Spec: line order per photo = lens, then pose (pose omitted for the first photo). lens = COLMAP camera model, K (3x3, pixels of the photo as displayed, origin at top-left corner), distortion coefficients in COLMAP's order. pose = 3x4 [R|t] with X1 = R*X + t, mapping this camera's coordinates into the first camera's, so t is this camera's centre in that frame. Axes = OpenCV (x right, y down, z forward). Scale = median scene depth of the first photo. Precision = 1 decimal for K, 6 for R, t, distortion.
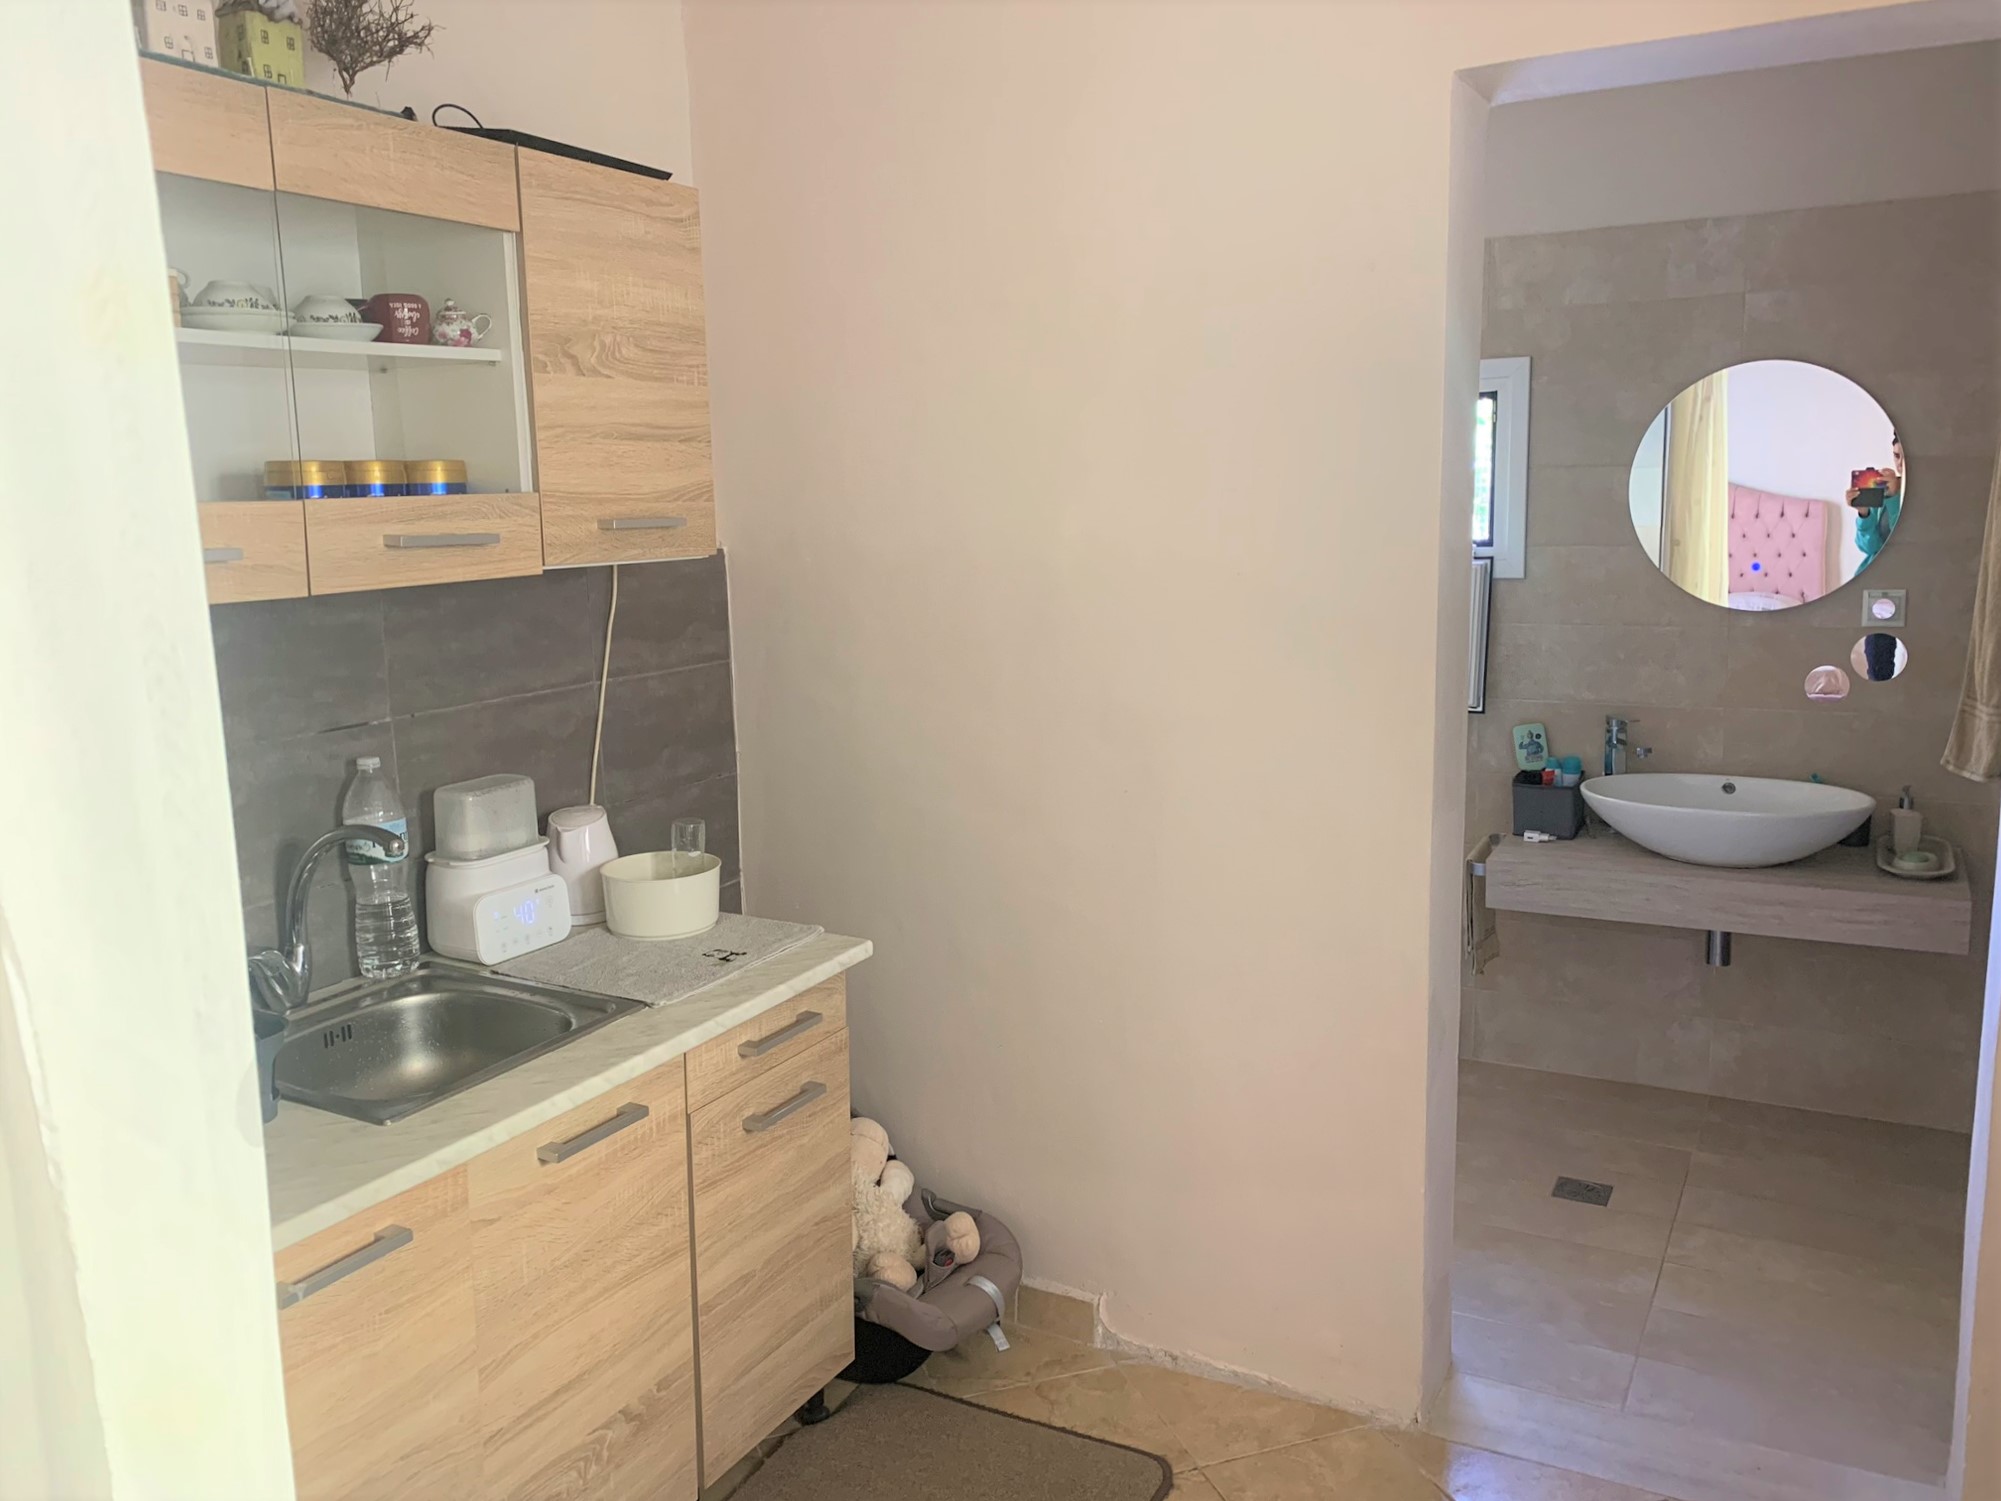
lens RADIAL K [[1536.4, 0, 1005.6], [0, 1536.4, 737.3], [0, 0, 1]] dist [0.017136, -0.008354]
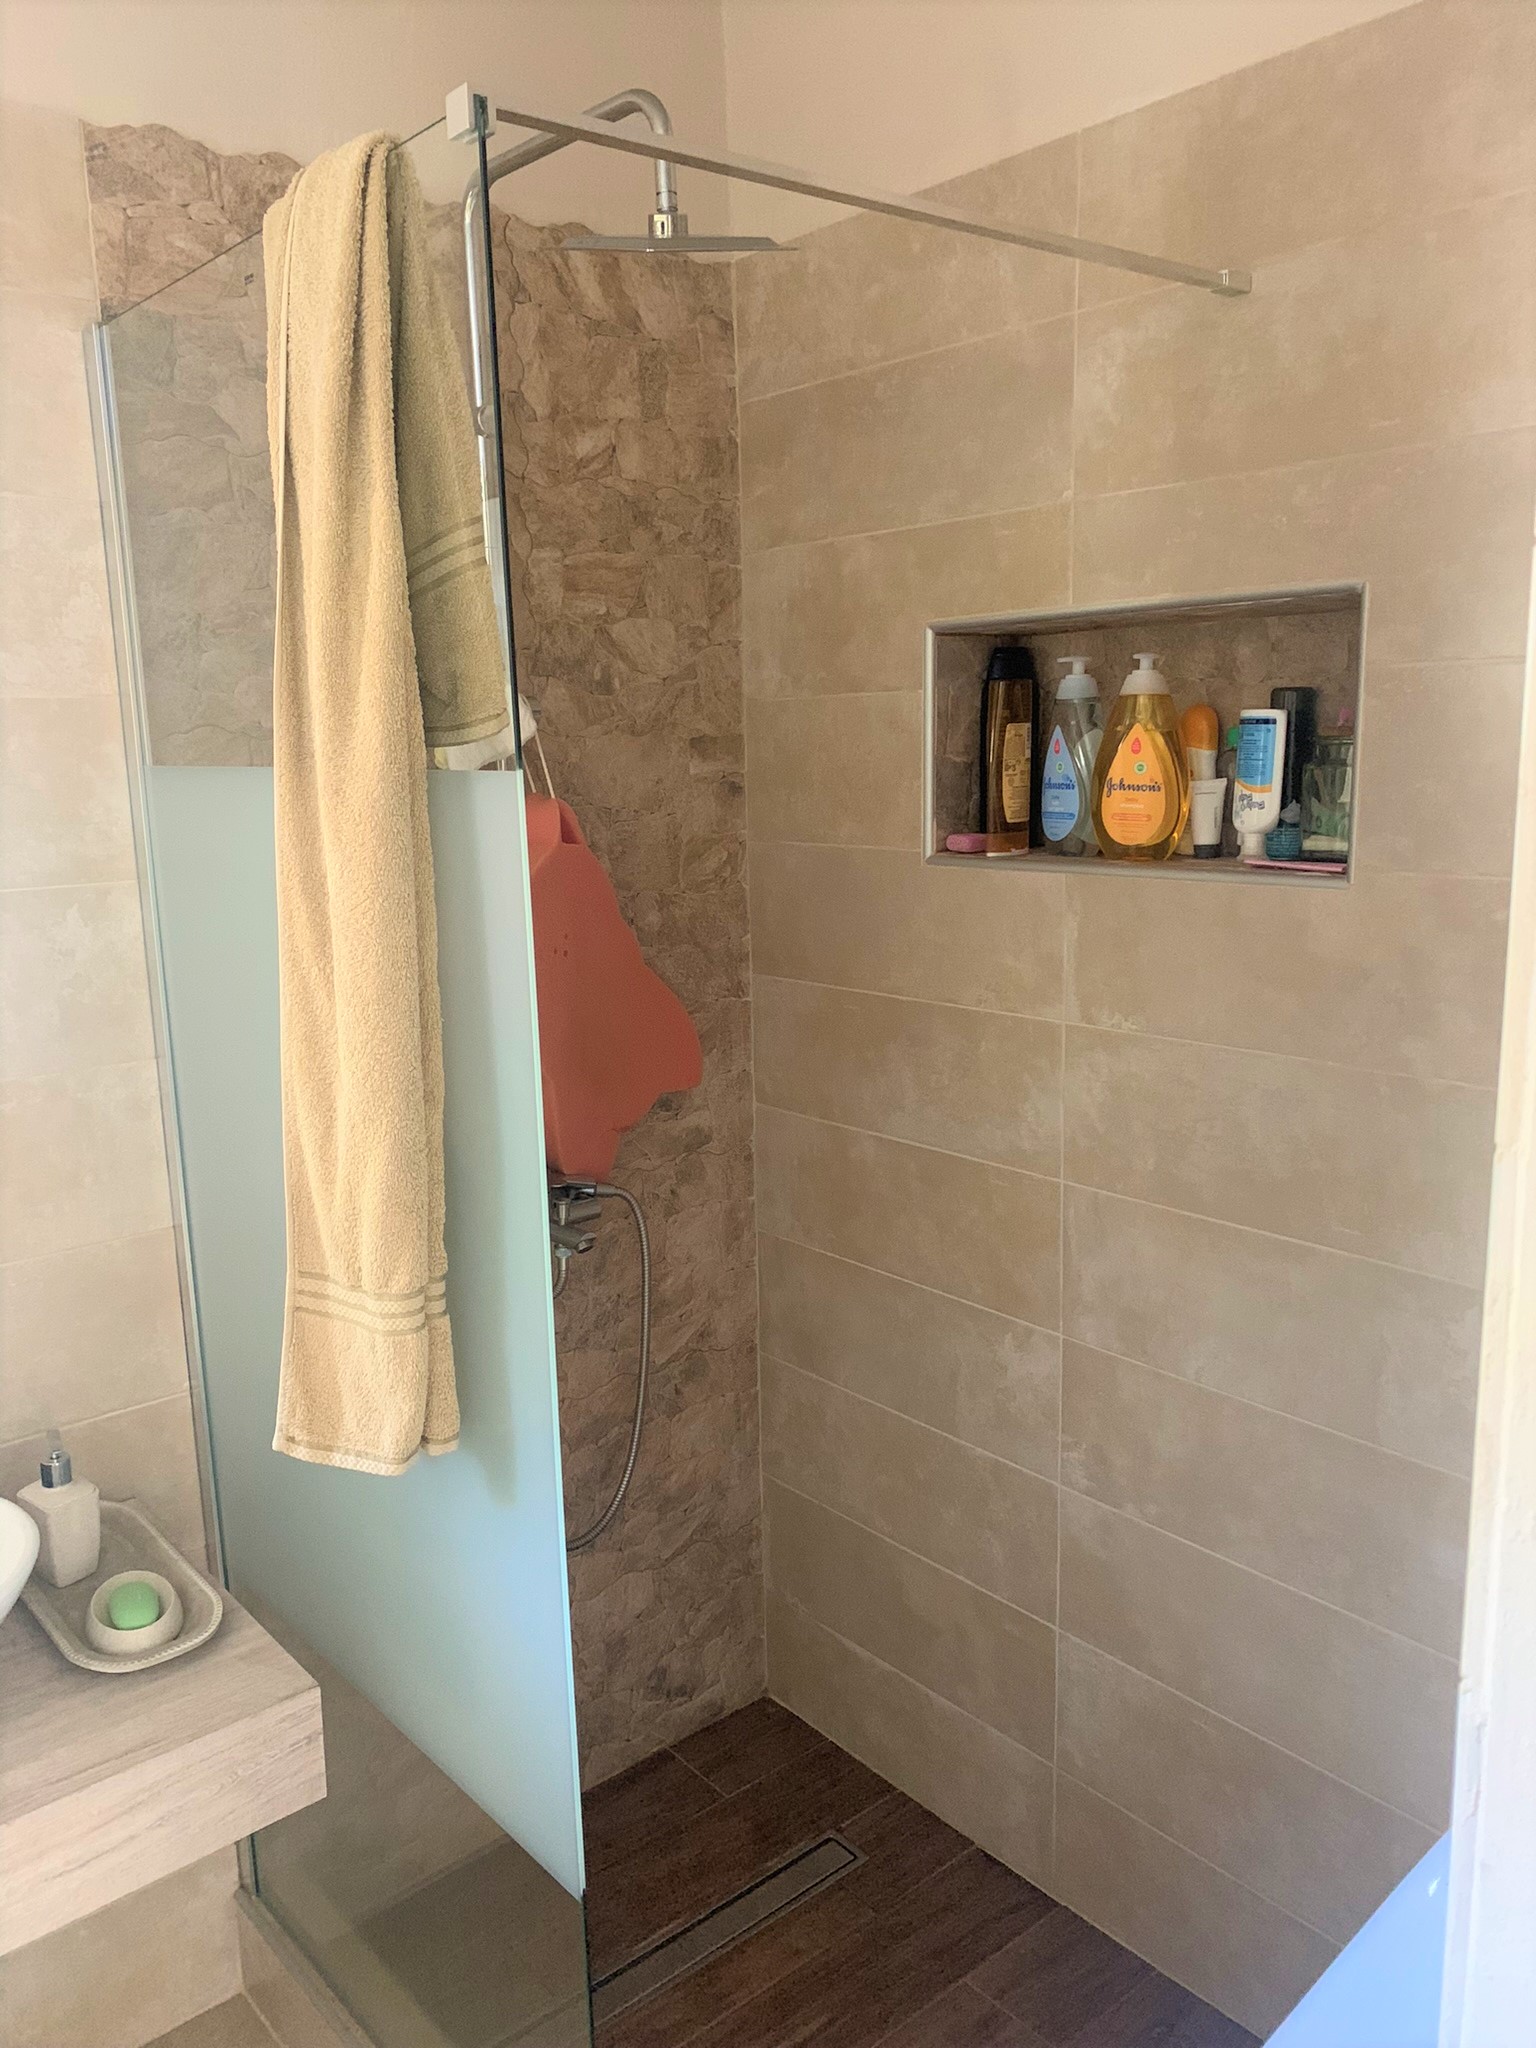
lens RADIAL K [[1572.5, 0, 768.0], [0, 1572.5, 1024.0], [0, 0, 1]] dist [0.017136, -0.008354]
pose [[0.347840, -0.148371, 0.925739, 0.250529], [0.157217, 0.982648, 0.098419, -0.098281], [-0.924278, 0.111308, 0.365131, 0.629980]]
